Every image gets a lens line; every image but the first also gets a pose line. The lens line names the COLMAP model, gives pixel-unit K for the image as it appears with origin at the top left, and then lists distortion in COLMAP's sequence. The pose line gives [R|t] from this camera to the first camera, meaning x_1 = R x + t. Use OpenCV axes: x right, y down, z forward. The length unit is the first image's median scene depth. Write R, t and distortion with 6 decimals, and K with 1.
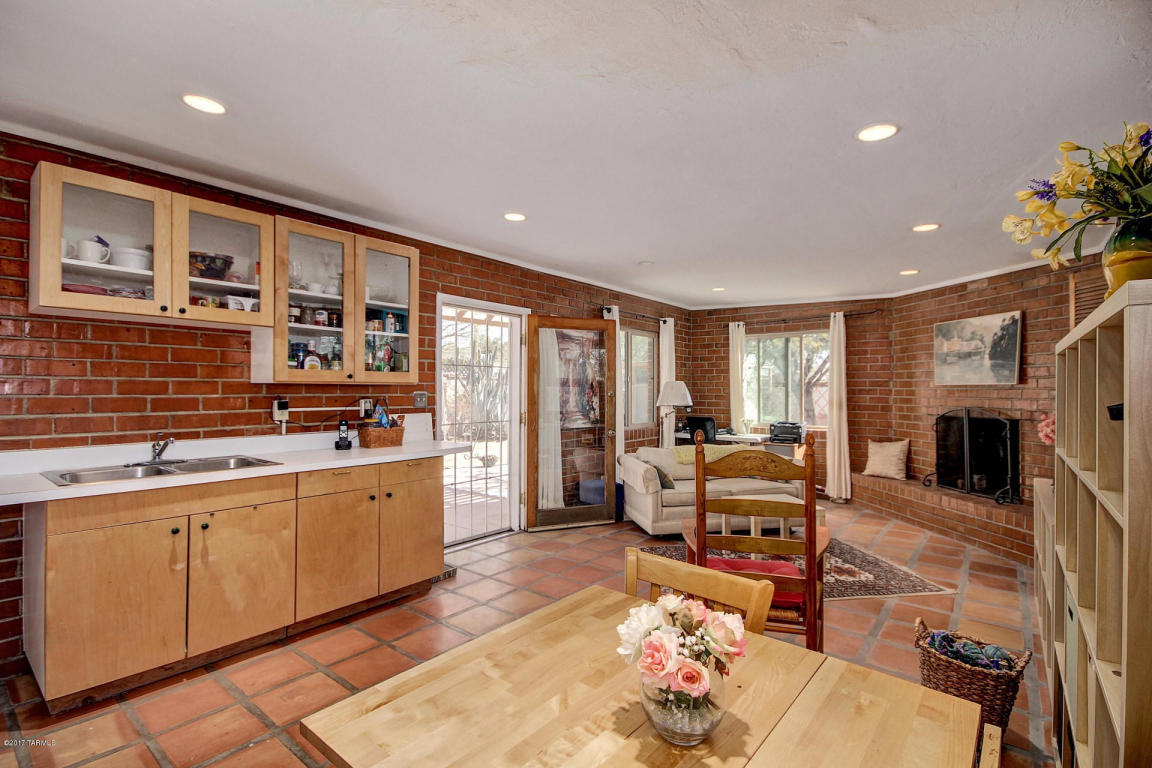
lens RADIAL K [[545.2, 0, 570.0], [0, 545.2, 386.2], [0, 0, 1]] dist [0.003640, 0.002432]
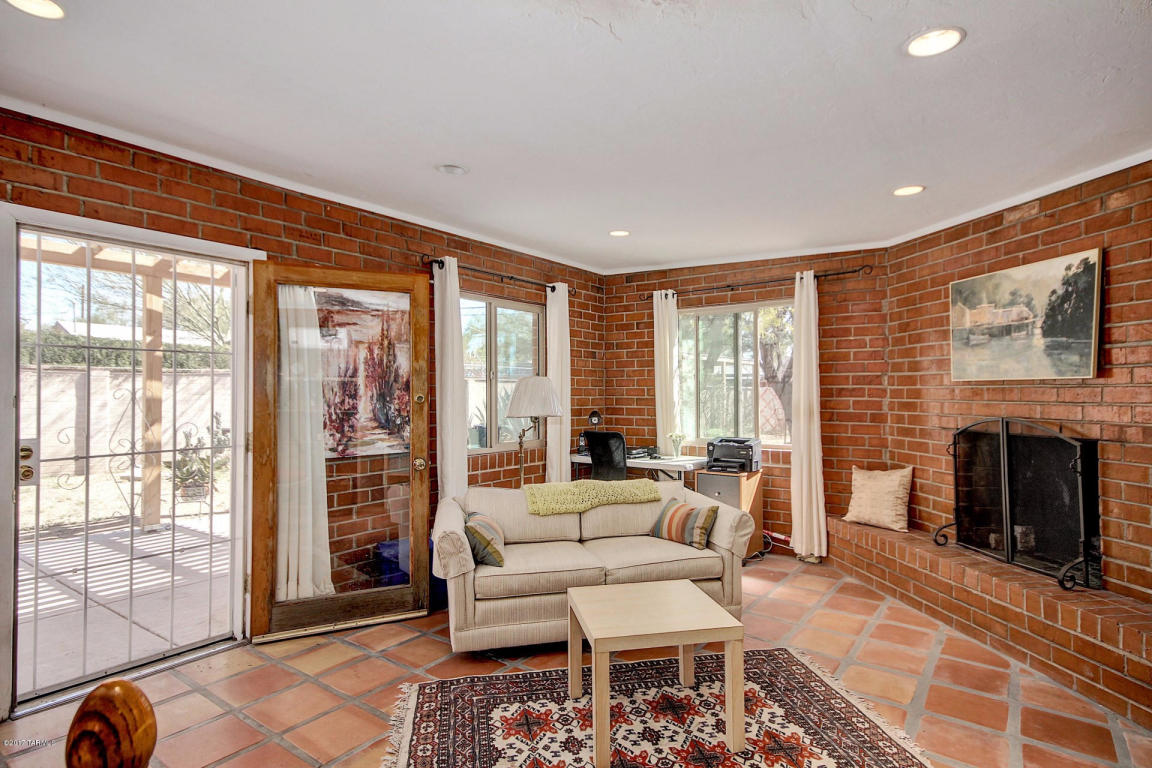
lens RADIAL K [[616.5, 0, 570.2], [0, 616.5, 384.1], [0, 0, 1]] dist [0.020025, -0.001047]
pose [[0.999250, -0.004709, 0.038430, 0.210202], [0.004928, 0.999972, -0.005604, 0.003294], [-0.038402, 0.005790, 0.999246, 0.315431]]
